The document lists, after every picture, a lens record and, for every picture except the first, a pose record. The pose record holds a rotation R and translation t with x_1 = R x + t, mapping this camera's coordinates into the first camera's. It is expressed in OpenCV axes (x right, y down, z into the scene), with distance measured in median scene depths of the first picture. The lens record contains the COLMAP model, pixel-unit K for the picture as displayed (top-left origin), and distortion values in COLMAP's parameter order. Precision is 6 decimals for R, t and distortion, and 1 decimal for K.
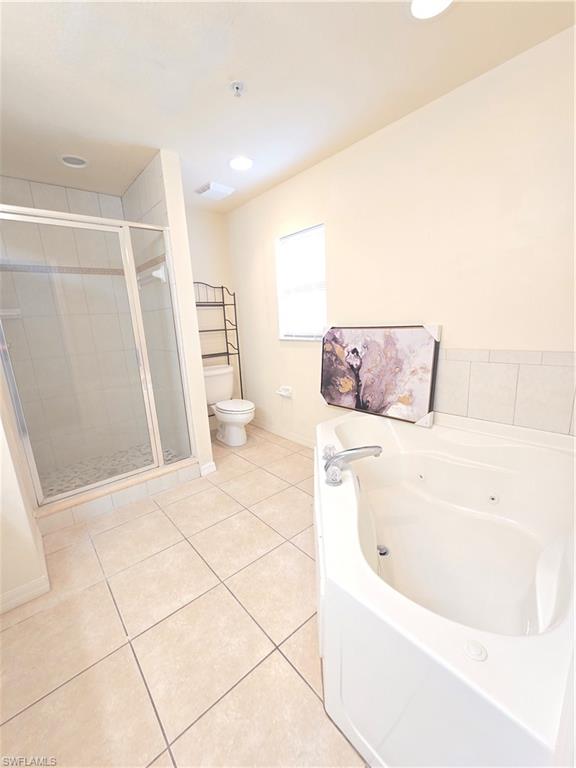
lens RADIAL K [[316.0, 0, 283.7], [0, 316.0, 384.7], [0, 0, 1]] dist [-0.008266, 0.000526]
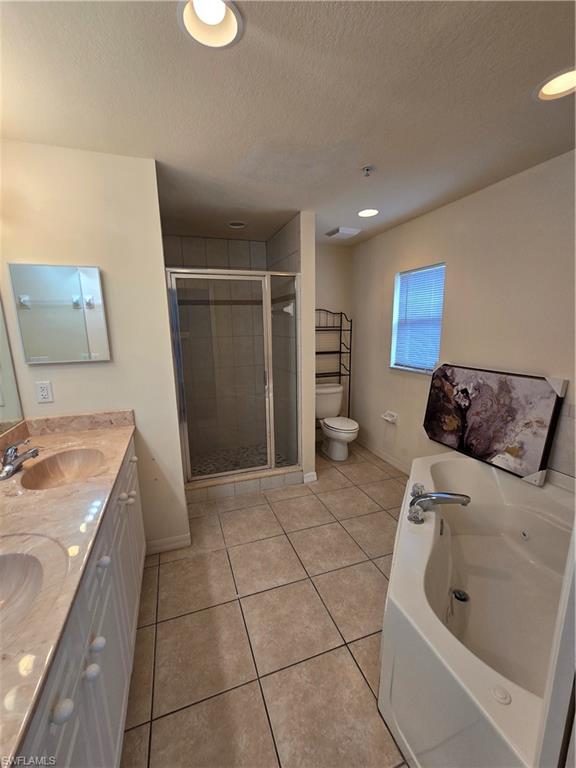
lens RADIAL K [[316.0, 0, 283.7], [0, 316.0, 384.7], [0, 0, 1]] dist [-0.008266, 0.000526]
pose [[0.932384, 0.106323, -0.345479, 0.036731], [-0.110077, 0.993884, 0.008796, -0.079327], [0.344302, 0.029828, 0.938385, -0.139051]]
